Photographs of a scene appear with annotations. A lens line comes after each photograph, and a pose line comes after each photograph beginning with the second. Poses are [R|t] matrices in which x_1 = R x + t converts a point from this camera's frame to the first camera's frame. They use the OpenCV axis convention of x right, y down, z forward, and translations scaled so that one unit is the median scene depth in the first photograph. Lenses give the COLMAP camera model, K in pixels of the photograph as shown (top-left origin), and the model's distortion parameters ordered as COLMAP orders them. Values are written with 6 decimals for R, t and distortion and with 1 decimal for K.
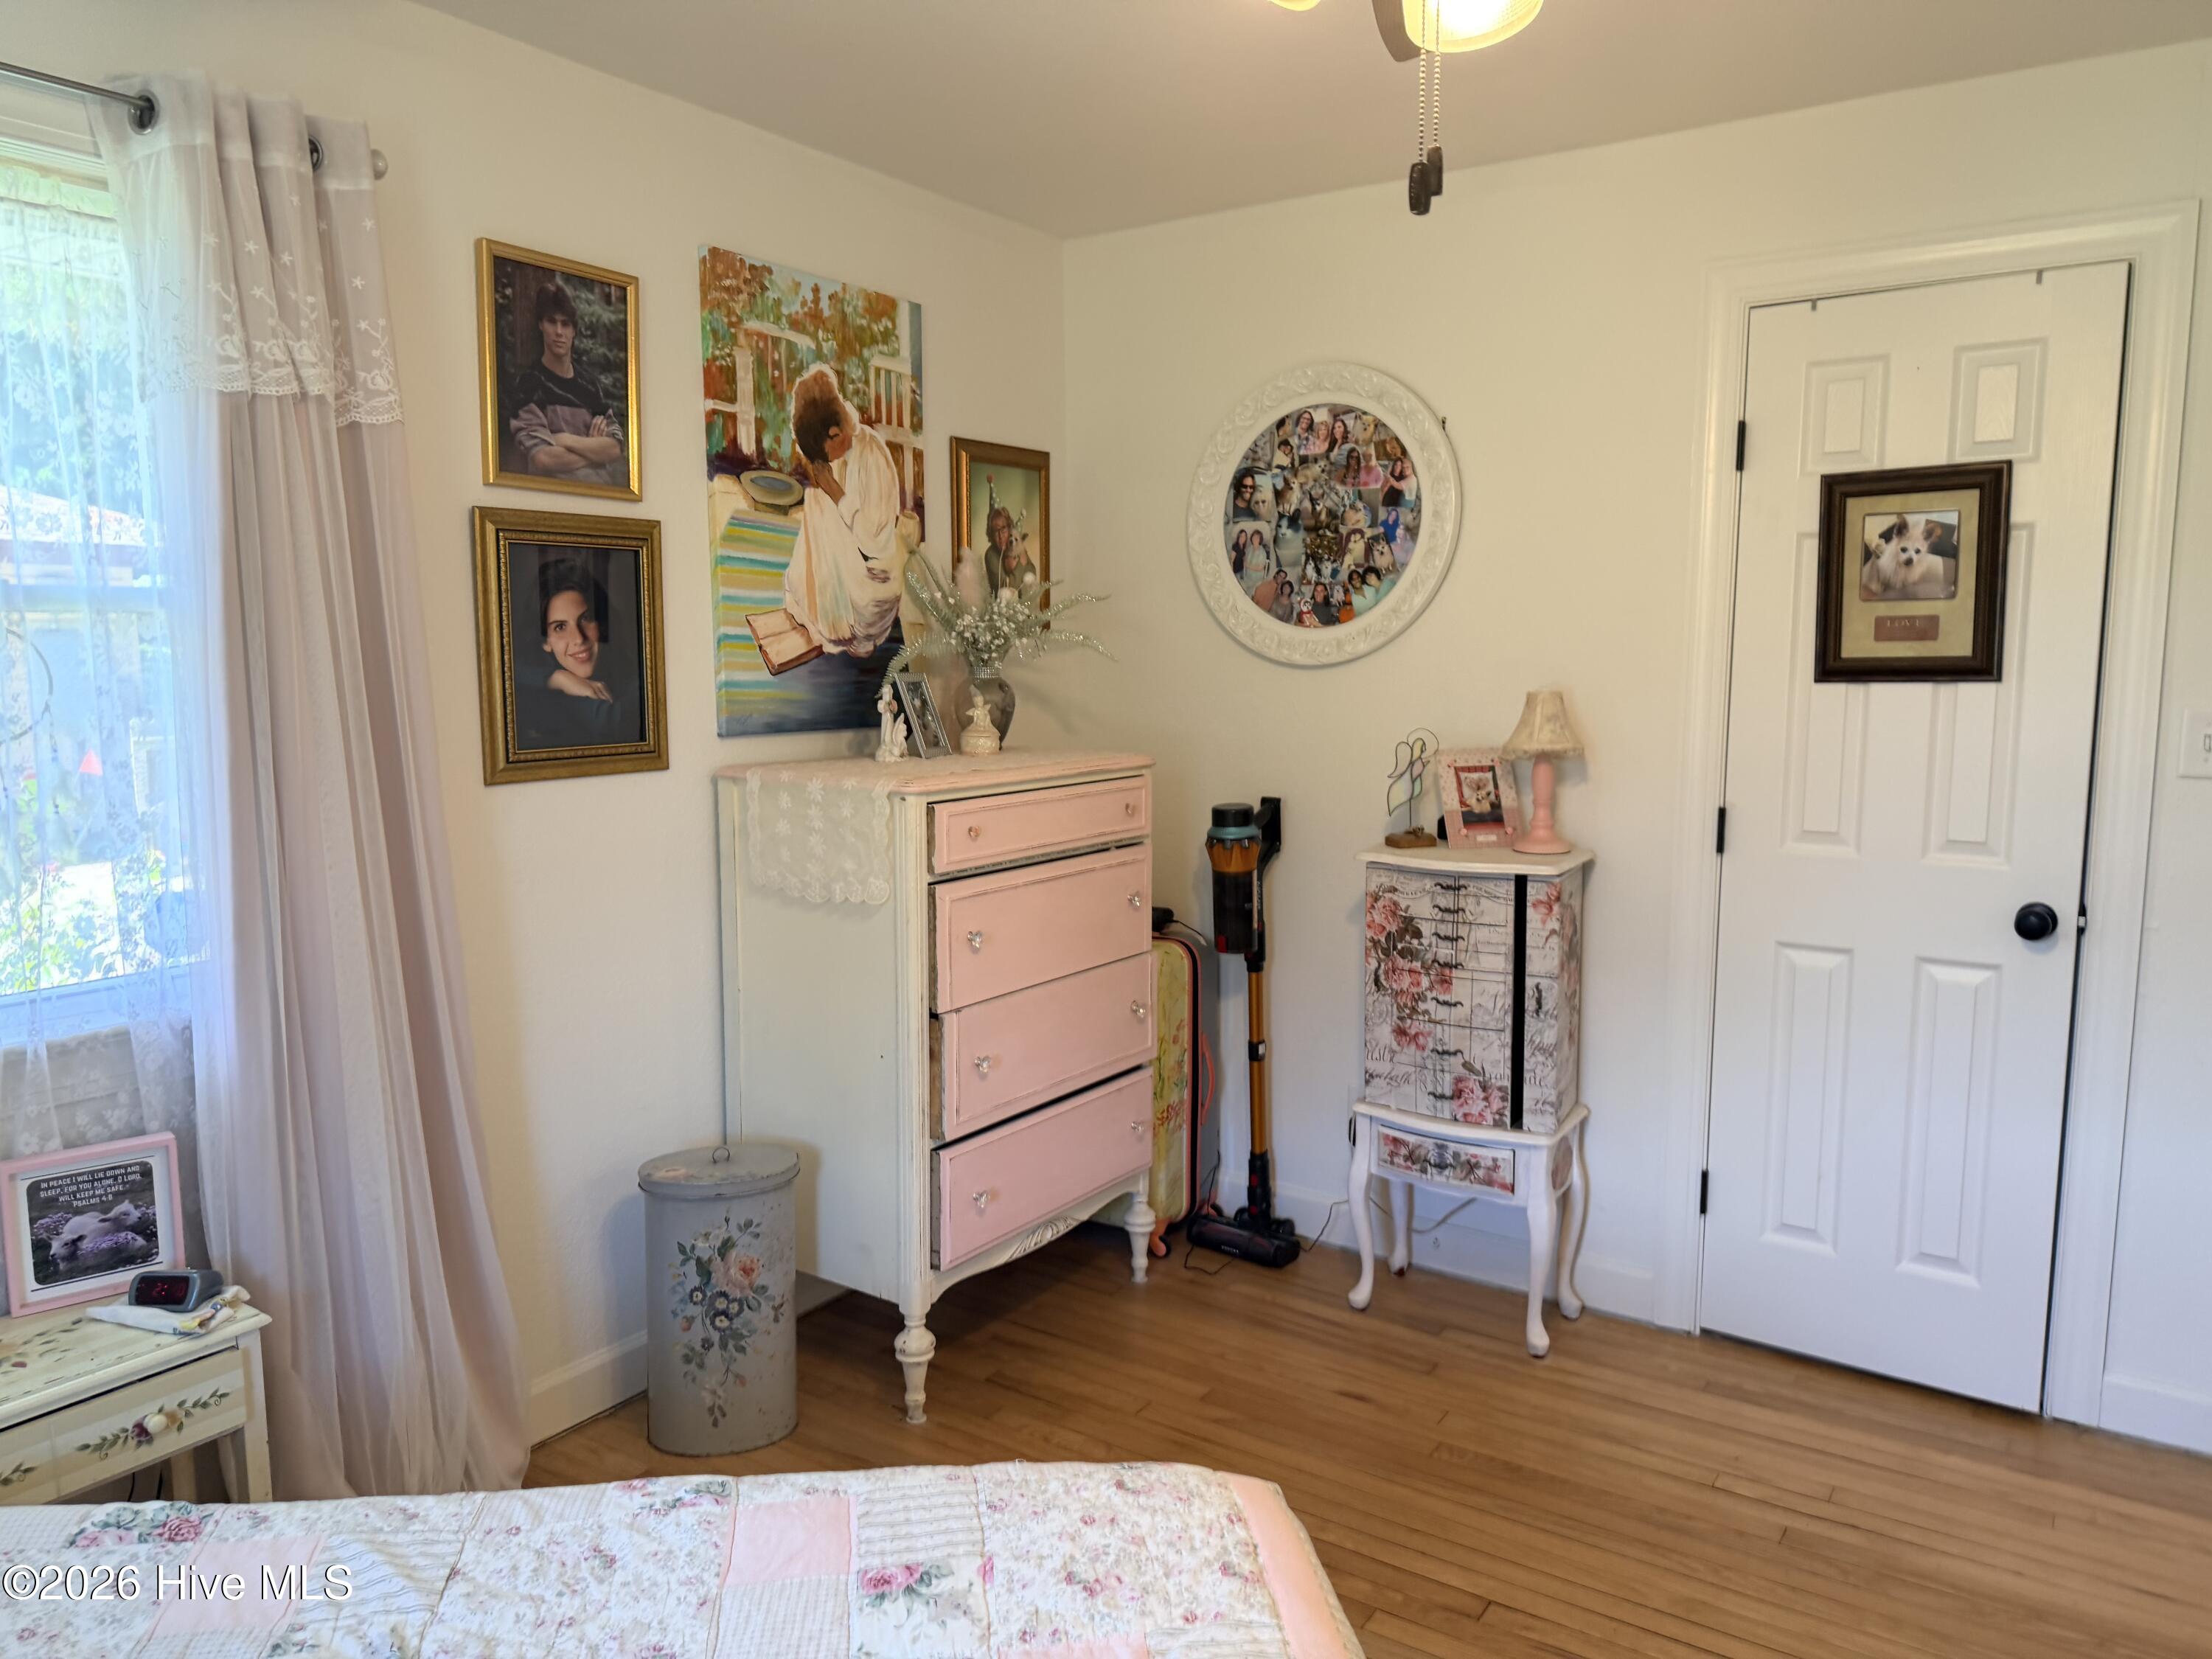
lens RADIAL K [[1566.2, 0, 1105.3], [0, 1566.2, 839.0], [0, 0, 1]] dist [0.049043, -0.063418]
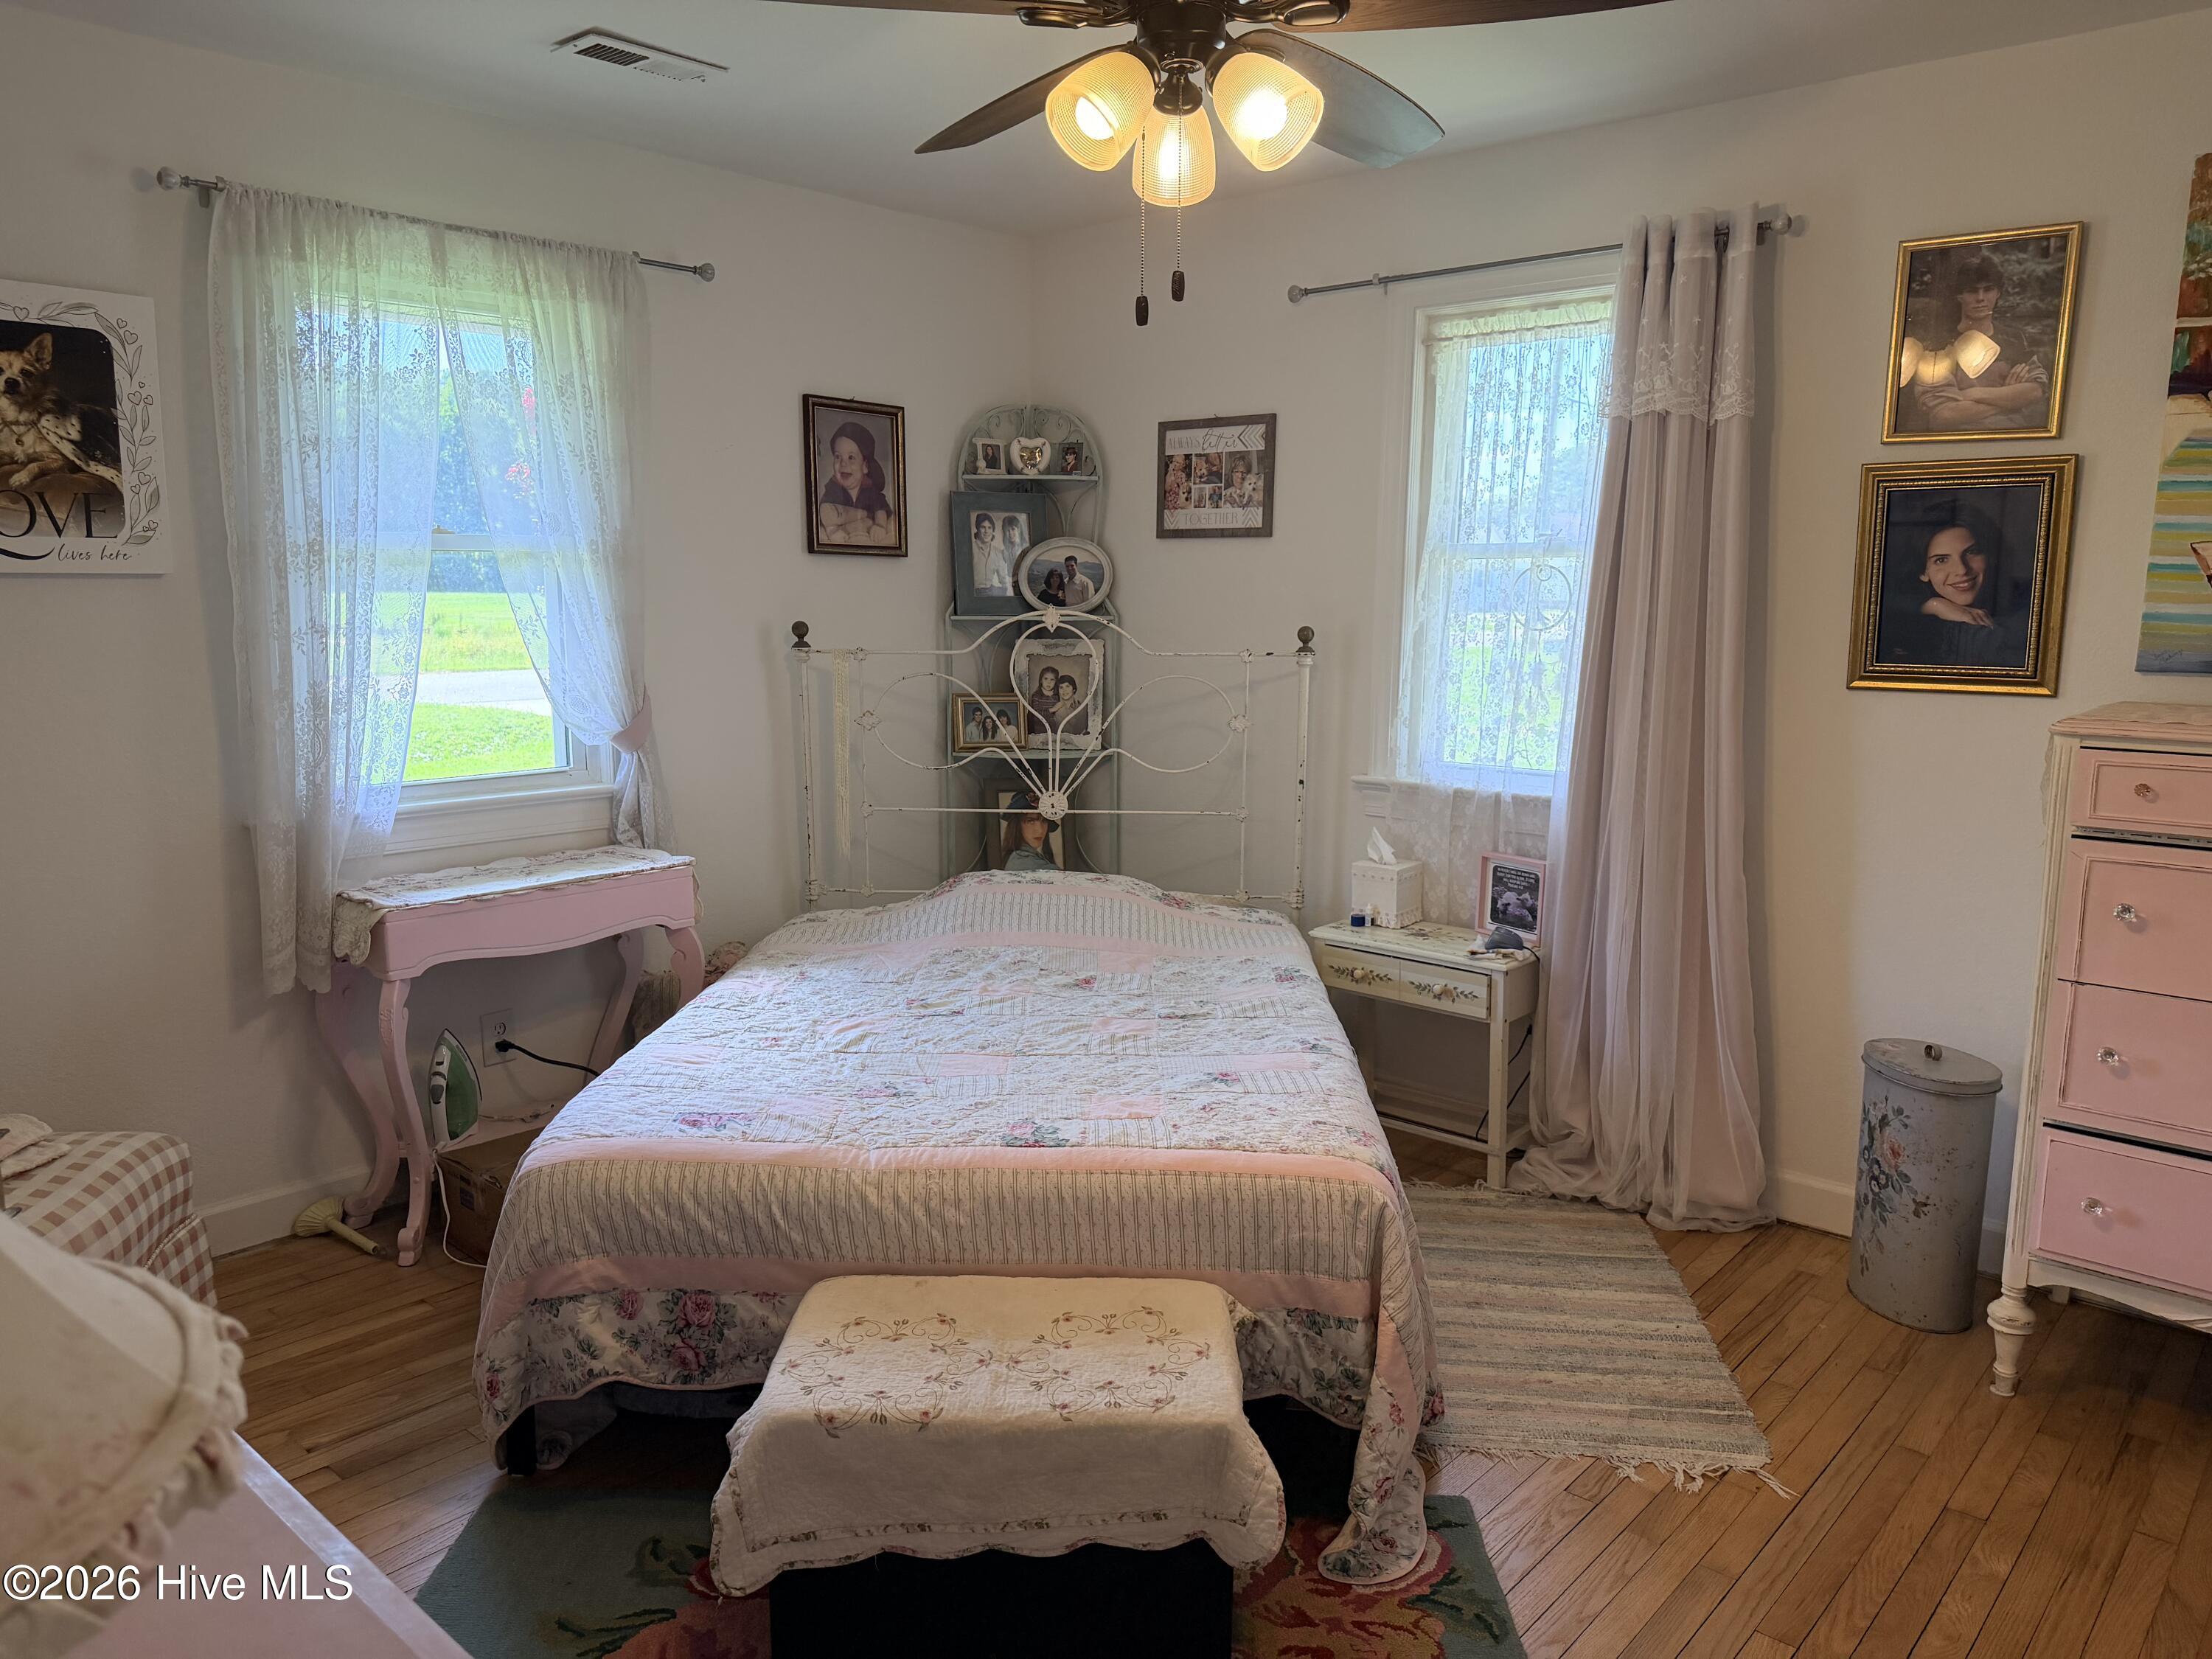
lens RADIAL K [[1566.2, 0, 1103.8], [0, 1566.2, 823.8], [0, 0, 1]] dist [0.049043, -0.063418]
pose [[-0.134565, 0.143448, -0.980467, 0.885765], [-0.133039, 0.977892, 0.161331, -0.050638], [0.981933, 0.152150, -0.112506, 0.555212]]
